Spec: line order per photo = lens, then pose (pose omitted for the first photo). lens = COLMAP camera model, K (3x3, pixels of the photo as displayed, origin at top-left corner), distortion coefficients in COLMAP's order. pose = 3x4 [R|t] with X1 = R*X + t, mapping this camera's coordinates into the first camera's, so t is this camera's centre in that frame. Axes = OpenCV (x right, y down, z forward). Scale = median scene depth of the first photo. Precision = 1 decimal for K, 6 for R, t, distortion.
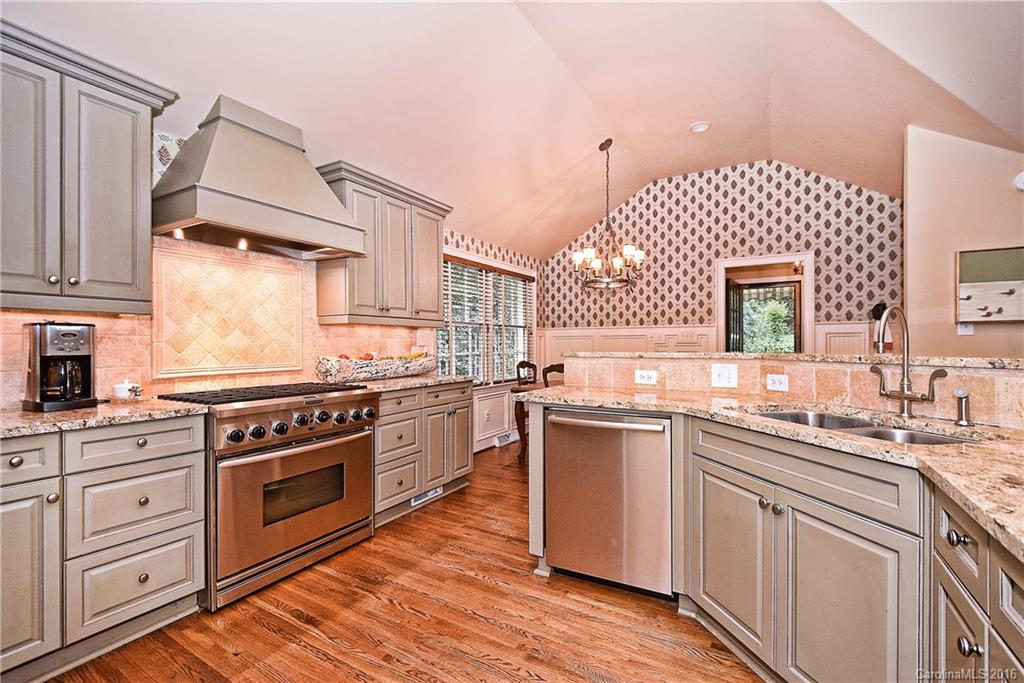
lens RADIAL K [[461.8, 0, 513.4], [0, 461.8, 341.1], [0, 0, 1]] dist [-0.003156, -0.007735]
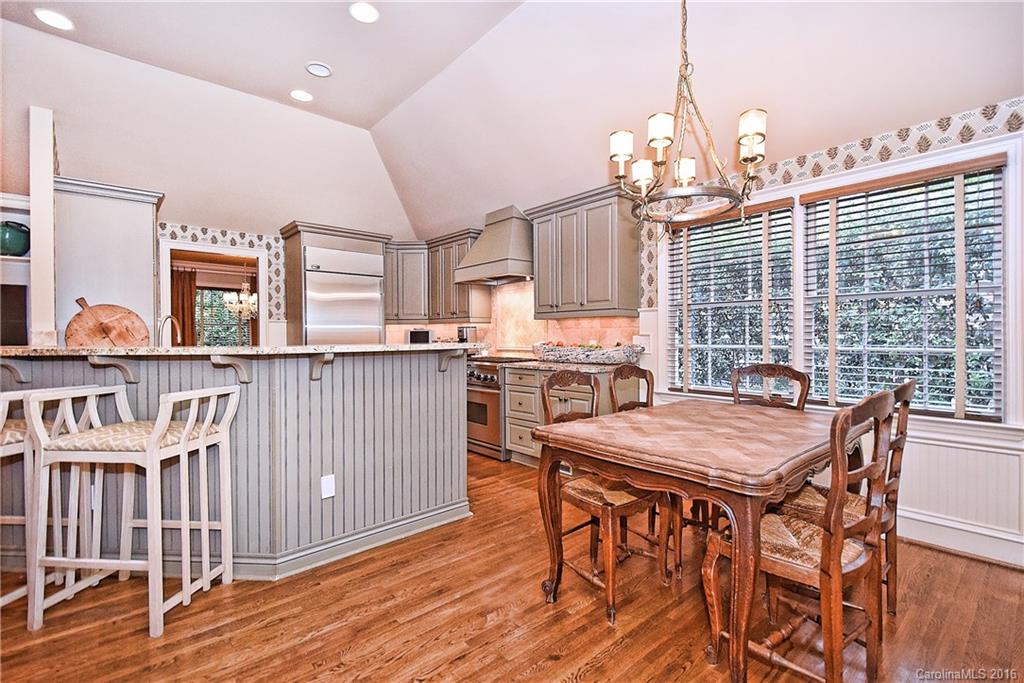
lens RADIAL K [[461.8, 0, 512.9], [0, 461.8, 339.8], [0, 0, 1]] dist [-0.003156, -0.007735]
pose [[-0.343439, 0.011207, -0.939108, 1.102886], [0.010448, 0.999913, 0.008112, 0.013493], [0.939117, -0.007026, -0.343526, 1.559873]]
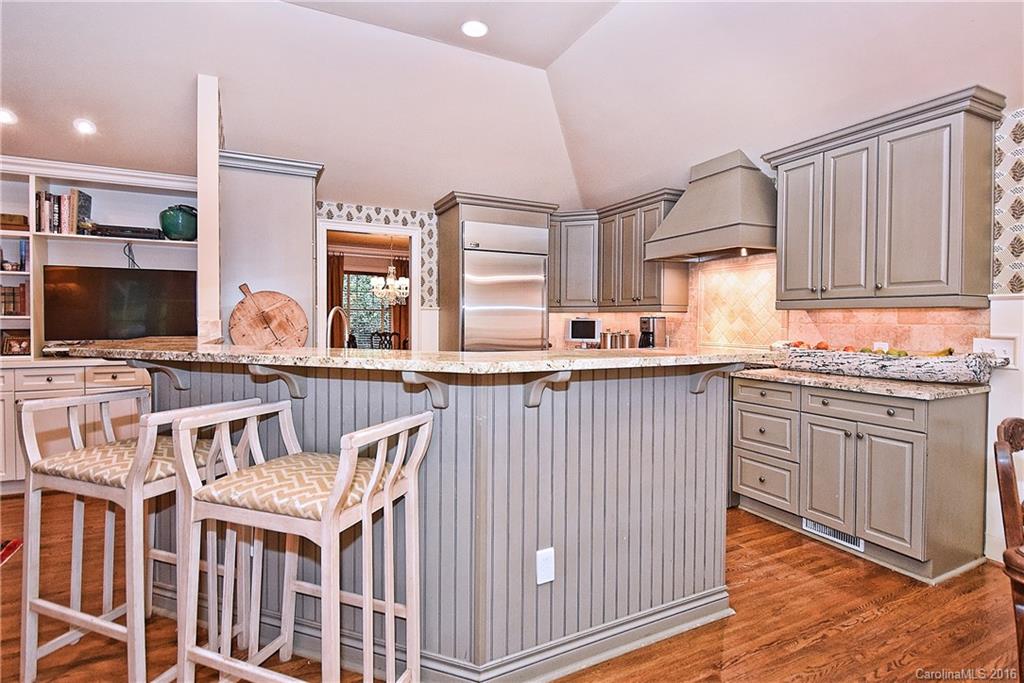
lens RADIAL K [[461.8, 0, 479.1], [0, 461.8, 326.3], [0, 0, 1]] dist [-0.003156, -0.007735]
pose [[-0.597744, 0.011386, -0.801606, 0.904903], [-0.002363, 0.999870, 0.015965, -0.018402], [0.801683, 0.011437, -0.597640, 1.179388]]
